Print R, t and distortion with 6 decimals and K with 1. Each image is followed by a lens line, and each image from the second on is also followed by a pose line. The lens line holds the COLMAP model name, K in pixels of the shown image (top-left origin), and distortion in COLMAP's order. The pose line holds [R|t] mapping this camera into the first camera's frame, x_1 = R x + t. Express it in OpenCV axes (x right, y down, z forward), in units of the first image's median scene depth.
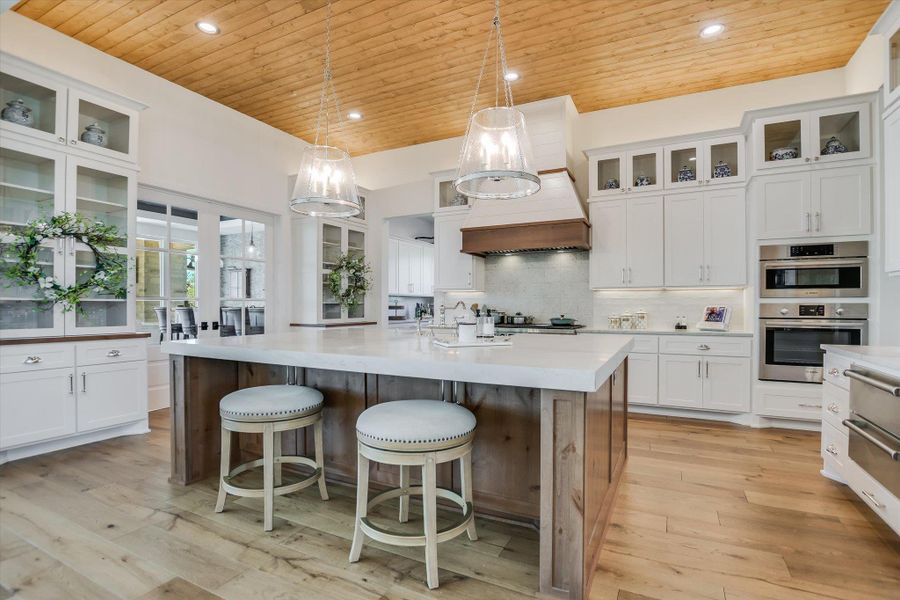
lens RADIAL K [[404.1, 0, 477.2], [0, 404.1, 308.0], [0, 0, 1]] dist [0.005279, -0.000755]
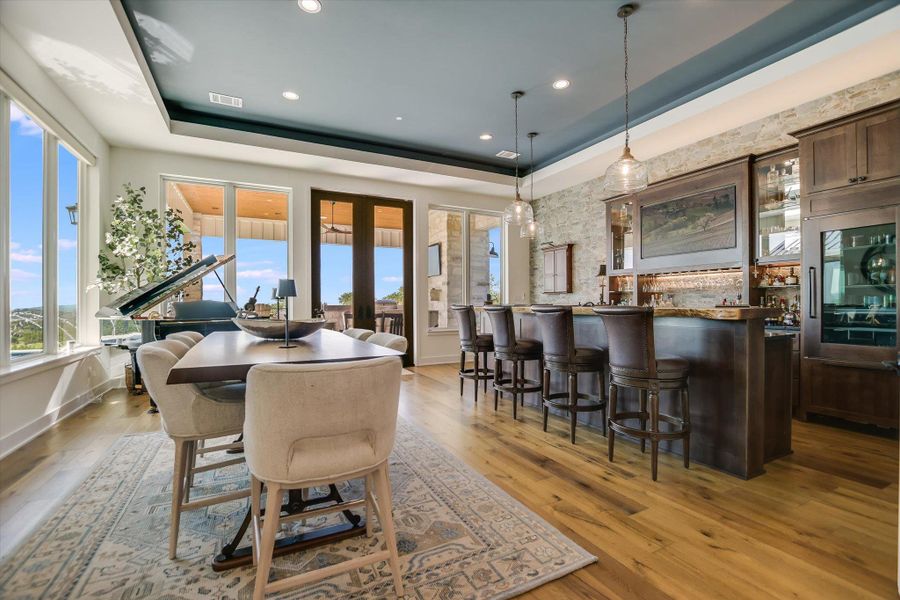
lens RADIAL K [[416.0, 0, 451.1], [0, 416.0, 305.3], [0, 0, 1]] dist [0.004575, 0.000406]
pose [[0.767899, 0.000781, -0.640570, -0.287643], [0.000411, 0.999998, 0.001711, -0.001976], [0.640570, -0.001577, 0.767898, 0.372734]]
